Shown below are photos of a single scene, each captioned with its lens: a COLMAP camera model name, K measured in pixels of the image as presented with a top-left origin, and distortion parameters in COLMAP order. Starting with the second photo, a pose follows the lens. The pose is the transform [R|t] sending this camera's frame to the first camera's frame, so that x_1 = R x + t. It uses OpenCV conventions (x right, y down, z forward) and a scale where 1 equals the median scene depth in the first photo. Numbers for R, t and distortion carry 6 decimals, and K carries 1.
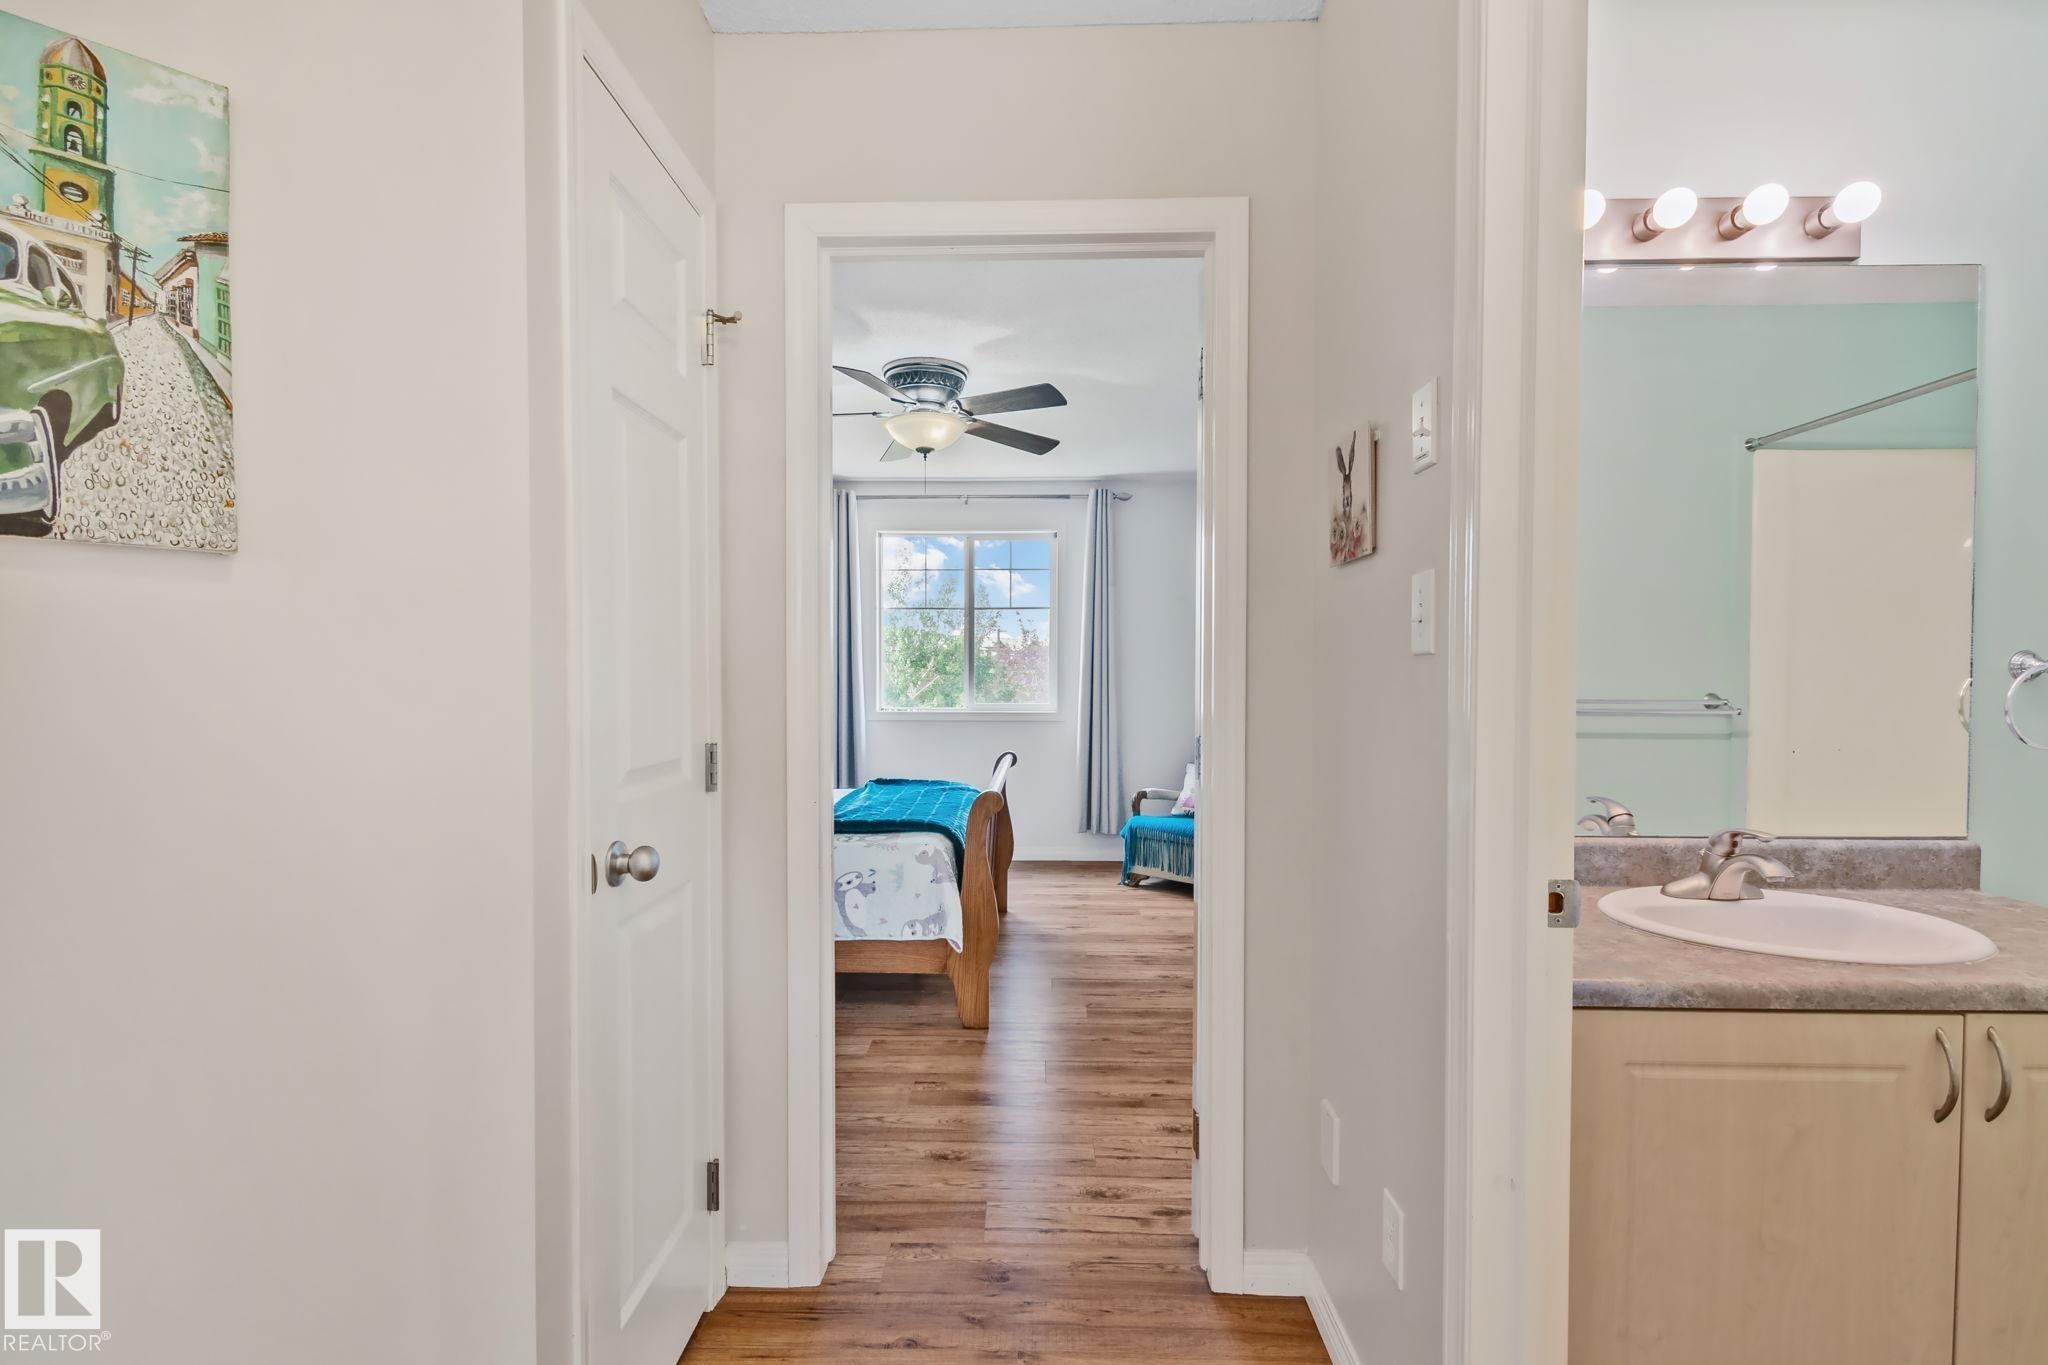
lens RADIAL K [[916.8, 0, 1025.0], [0, 916.8, 686.5], [0, 0, 1]] dist [-0.001508, -0.002685]
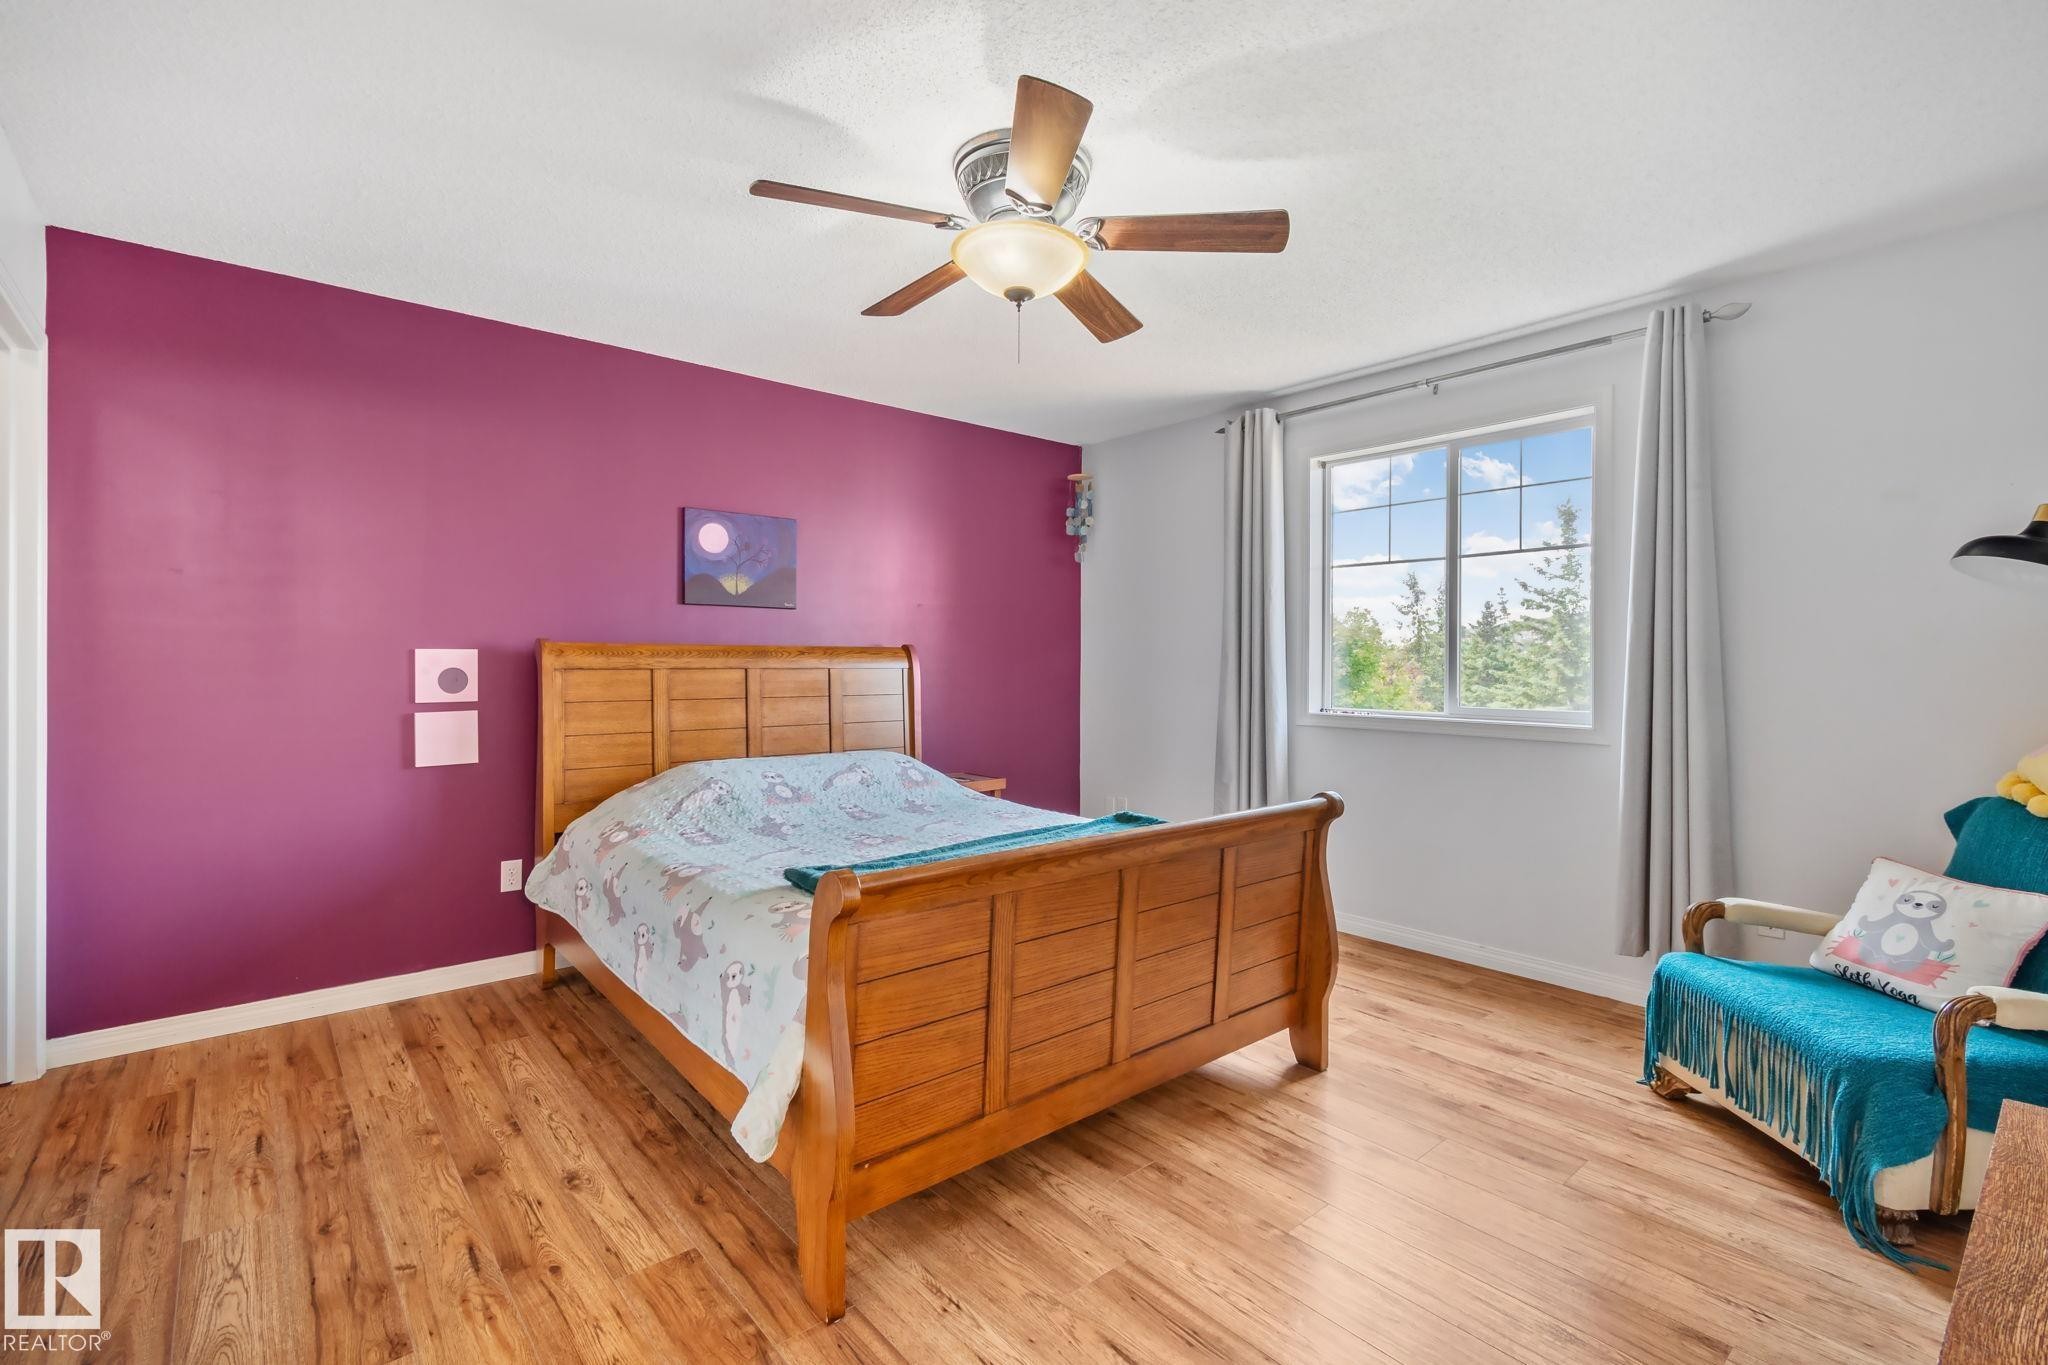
lens RADIAL K [[916.8, 0, 1024.0], [0, 916.8, 668.7], [0, 0, 1]] dist [-0.001508, -0.002685]
pose [[0.672336, 0.007390, -0.740209, 0.276275], [-0.012248, 0.999924, -0.001142, -0.005600], [0.740145, 0.009833, 0.672376, 0.466744]]
